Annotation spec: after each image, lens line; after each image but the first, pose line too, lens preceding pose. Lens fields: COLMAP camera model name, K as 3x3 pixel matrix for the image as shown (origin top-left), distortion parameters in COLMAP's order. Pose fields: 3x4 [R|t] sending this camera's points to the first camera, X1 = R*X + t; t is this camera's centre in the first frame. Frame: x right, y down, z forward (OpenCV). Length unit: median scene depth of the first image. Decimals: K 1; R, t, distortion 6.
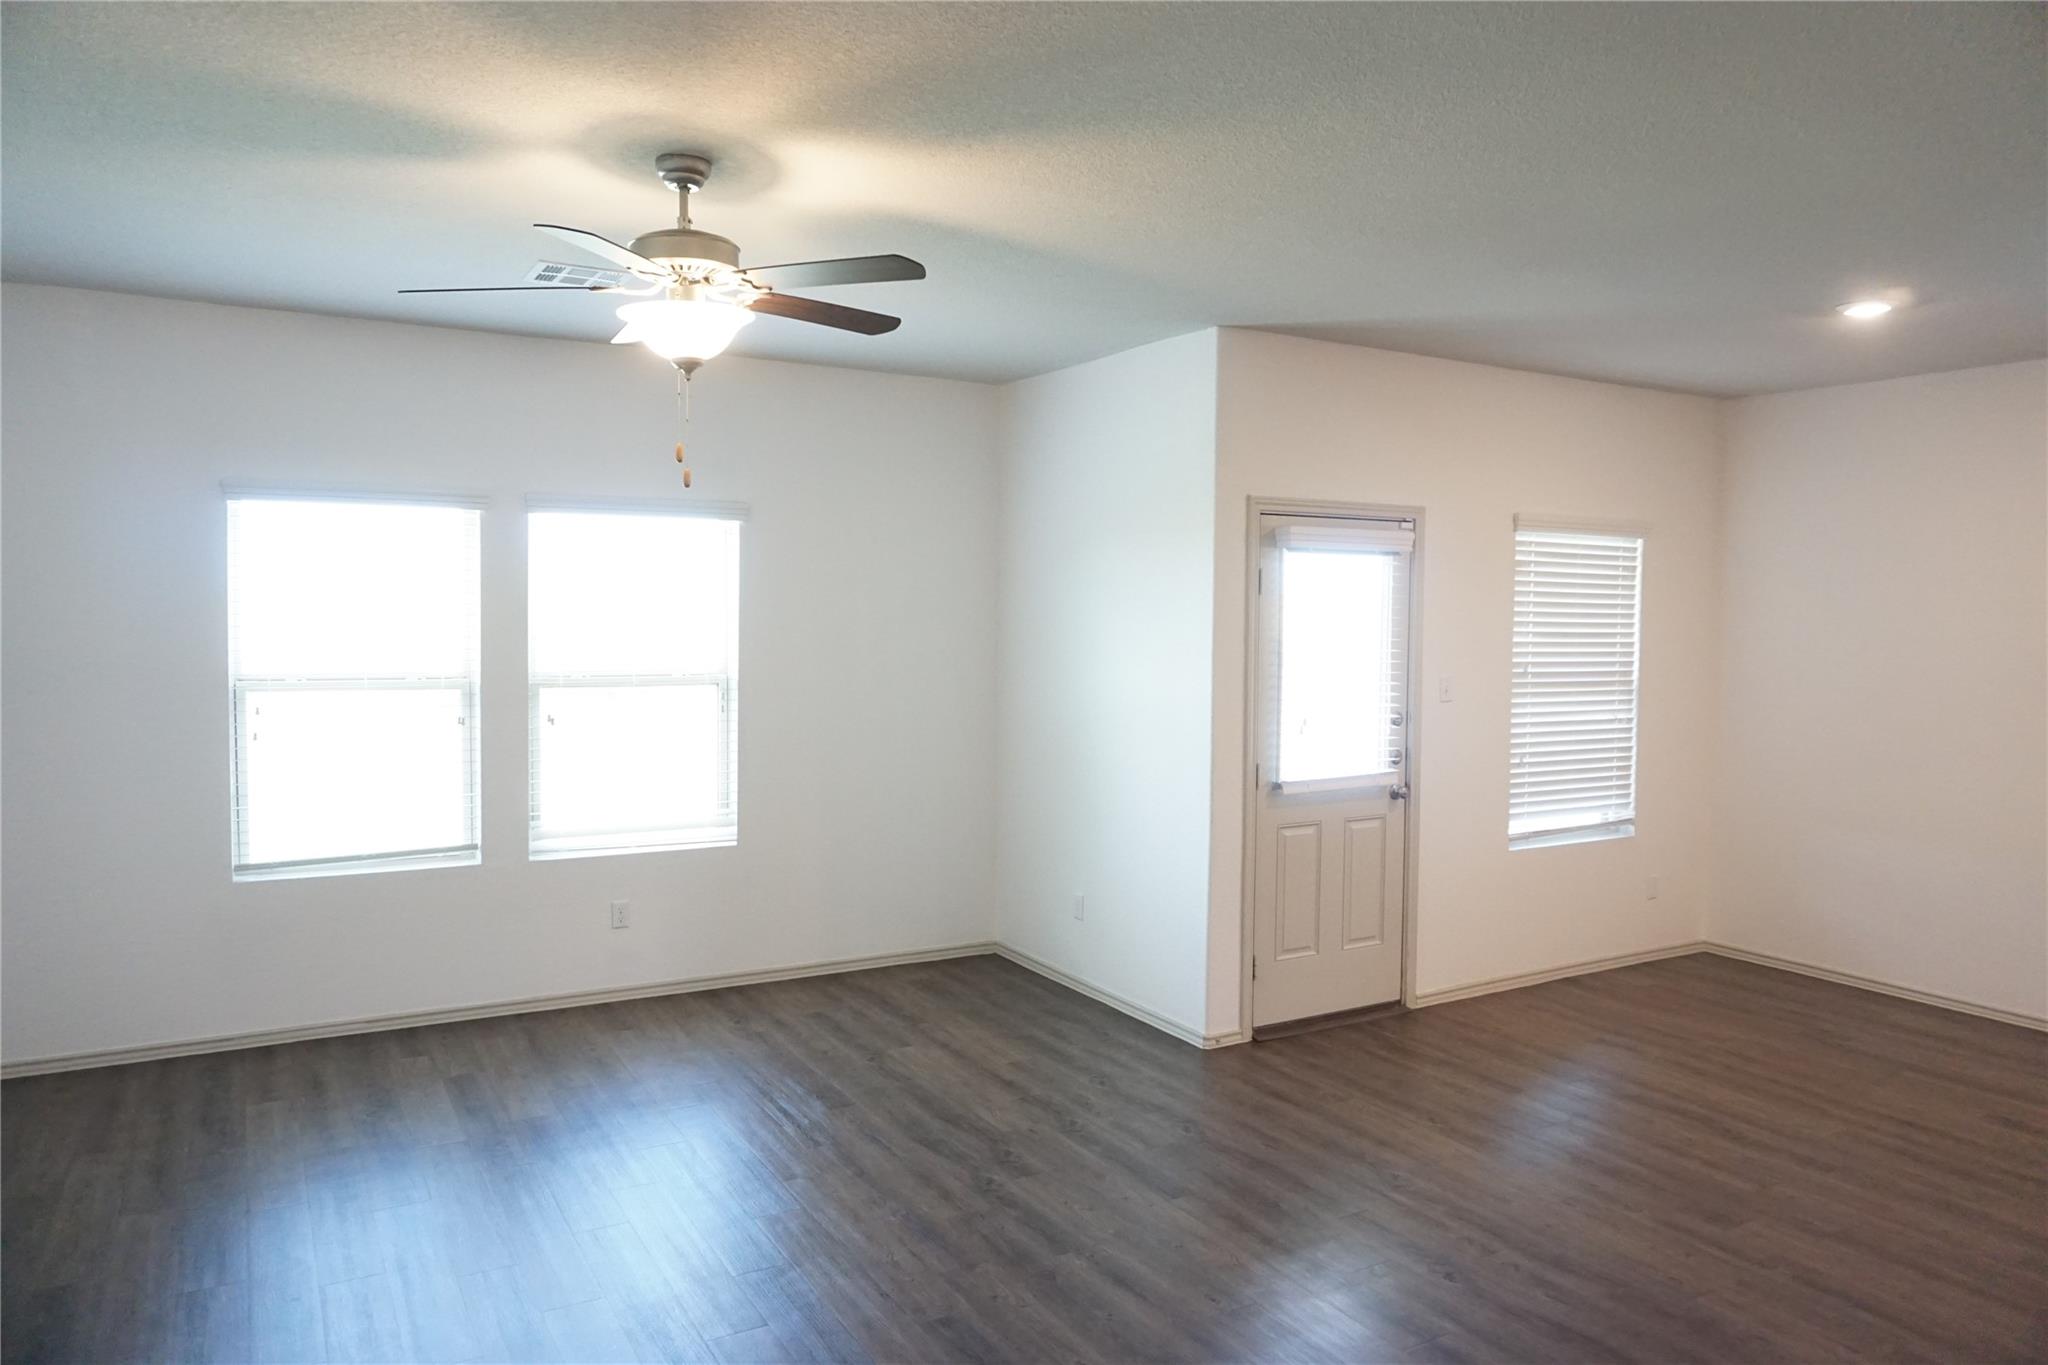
lens RADIAL K [[1360.8, 0, 1020.8], [0, 1360.8, 679.2], [0, 0, 1]] dist [-0.038939, 0.002259]
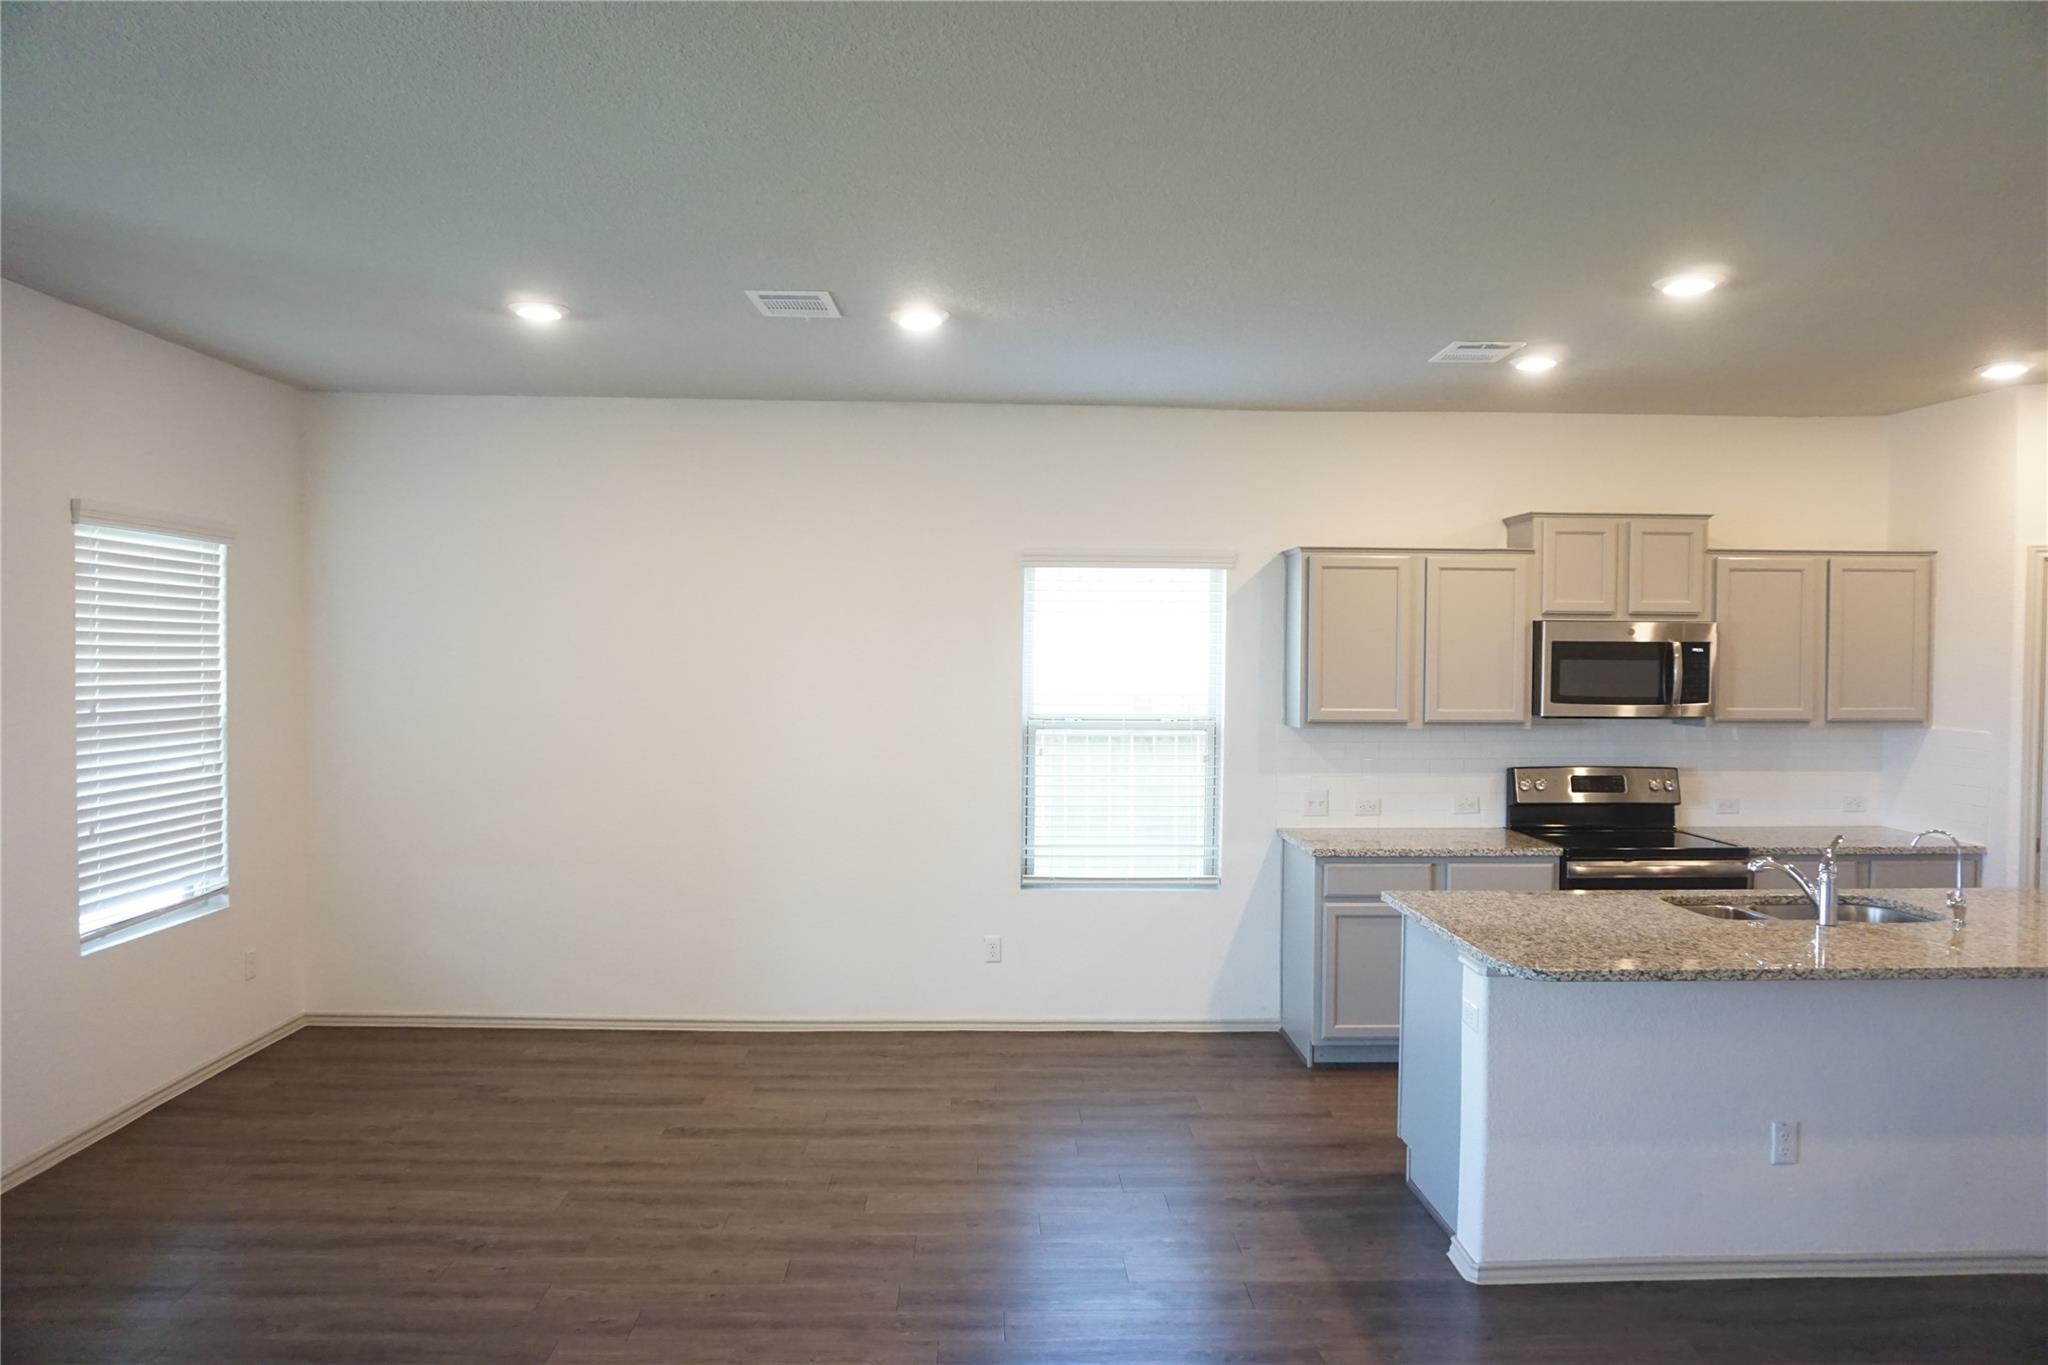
lens RADIAL K [[1360.8, 0, 1036.2], [0, 1360.8, 674.2], [0, 0, 1]] dist [-0.038939, 0.002259]
pose [[0.464397, -0.018775, 0.885428, -0.036376], [0.038135, 0.999272, 0.001187, -0.007730], [-0.884806, 0.033215, 0.464775, 0.196933]]
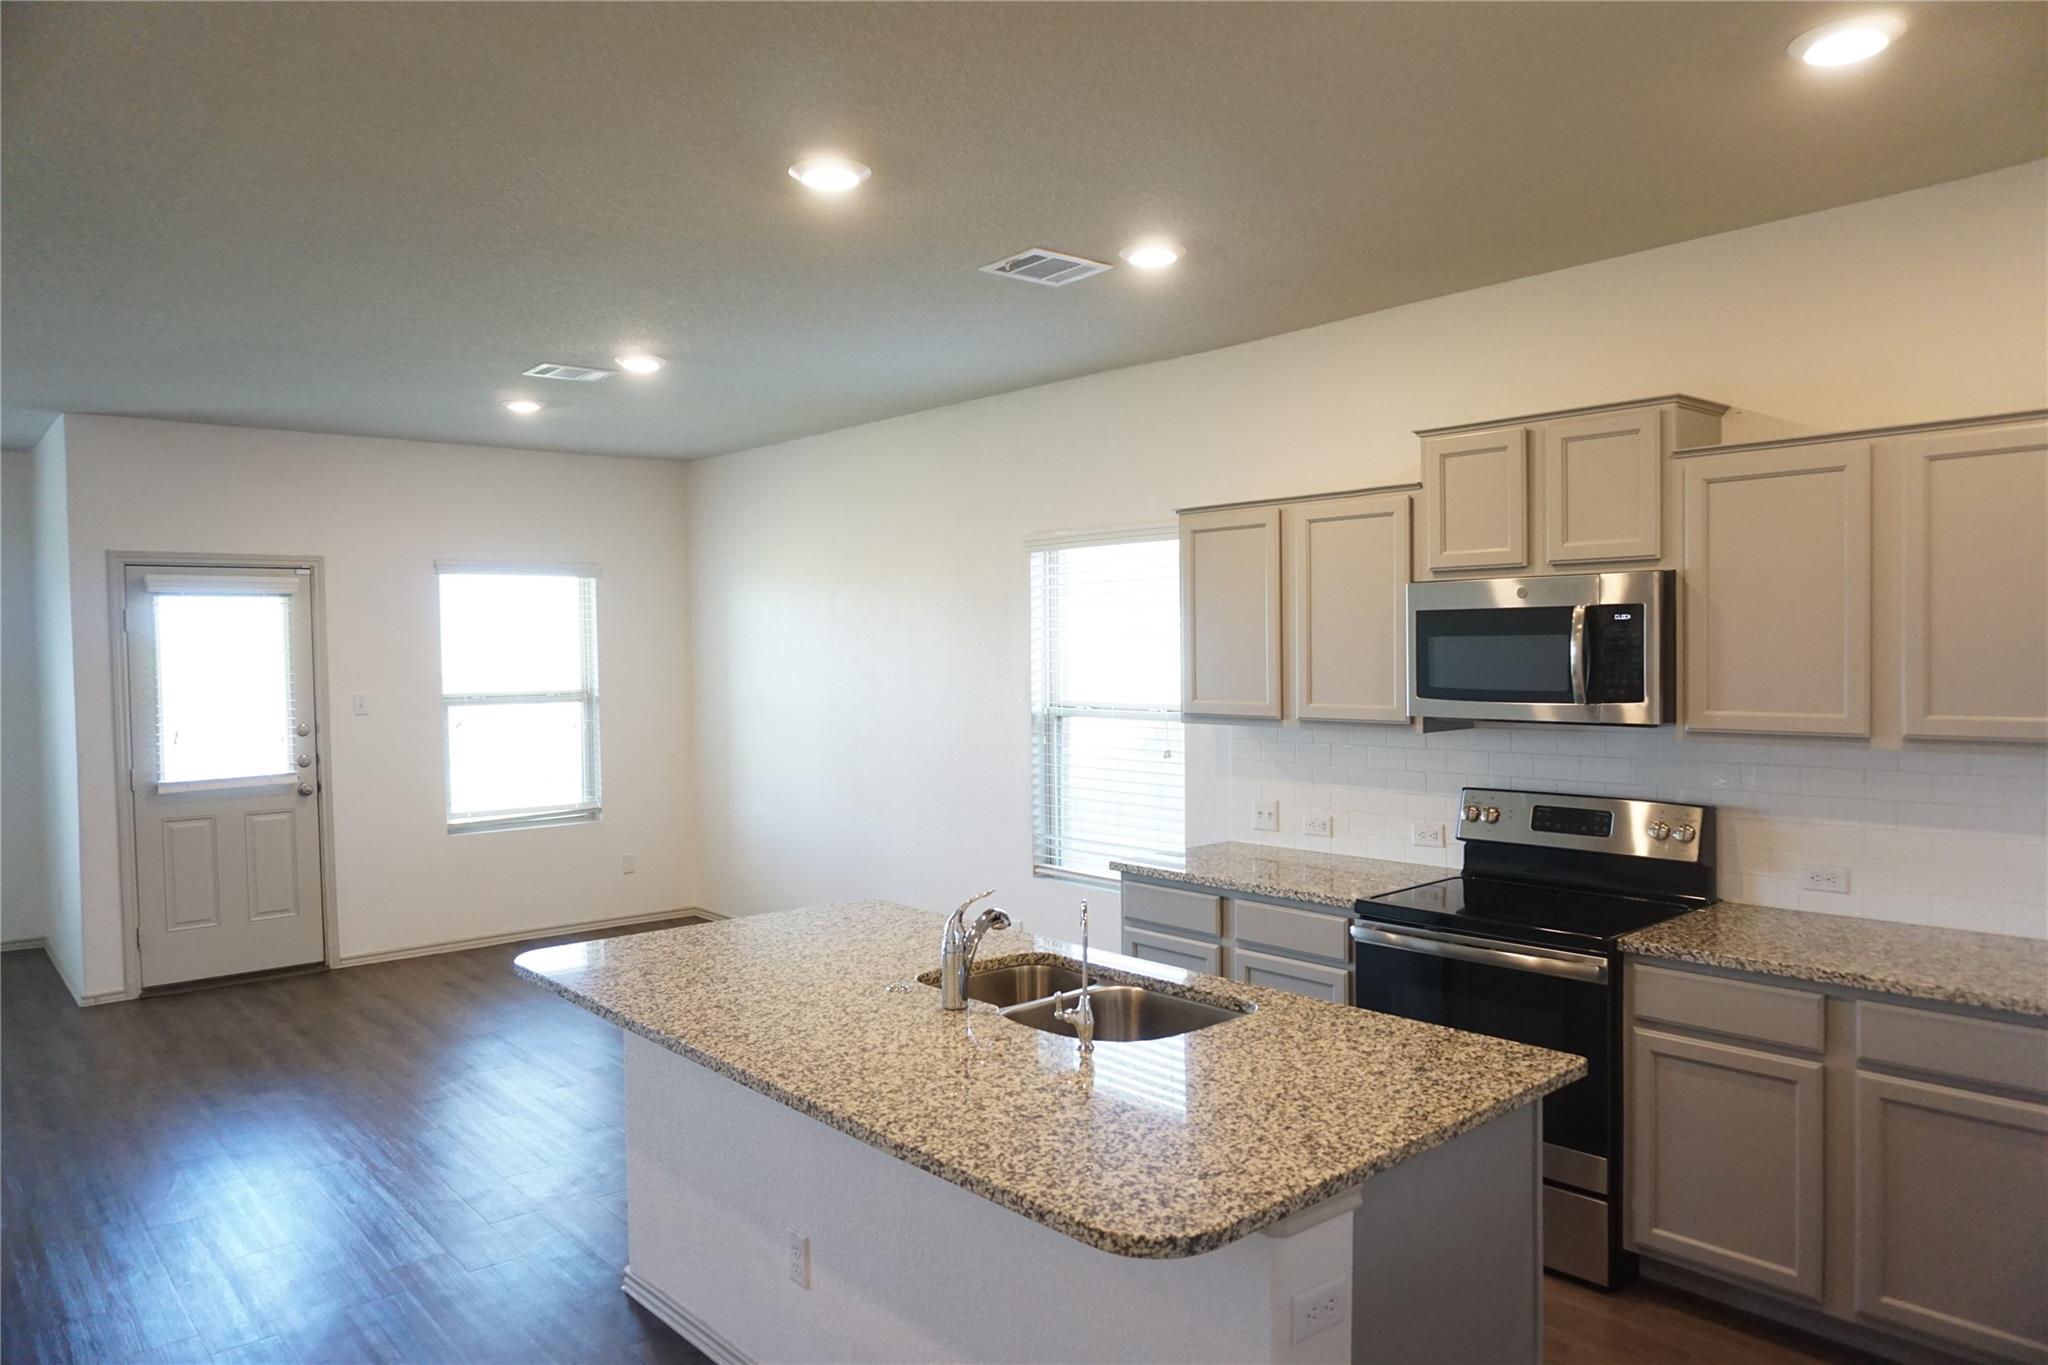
lens RADIAL K [[1360.8, 0, 1043.5], [0, 1360.8, 686.3], [0, 0, 1]] dist [-0.038939, 0.002259]
pose [[0.979143, -0.027322, 0.201326, 0.642715], [0.030530, 0.999451, -0.012847, 0.024121], [-0.200865, 0.018725, 0.979440, -0.299376]]
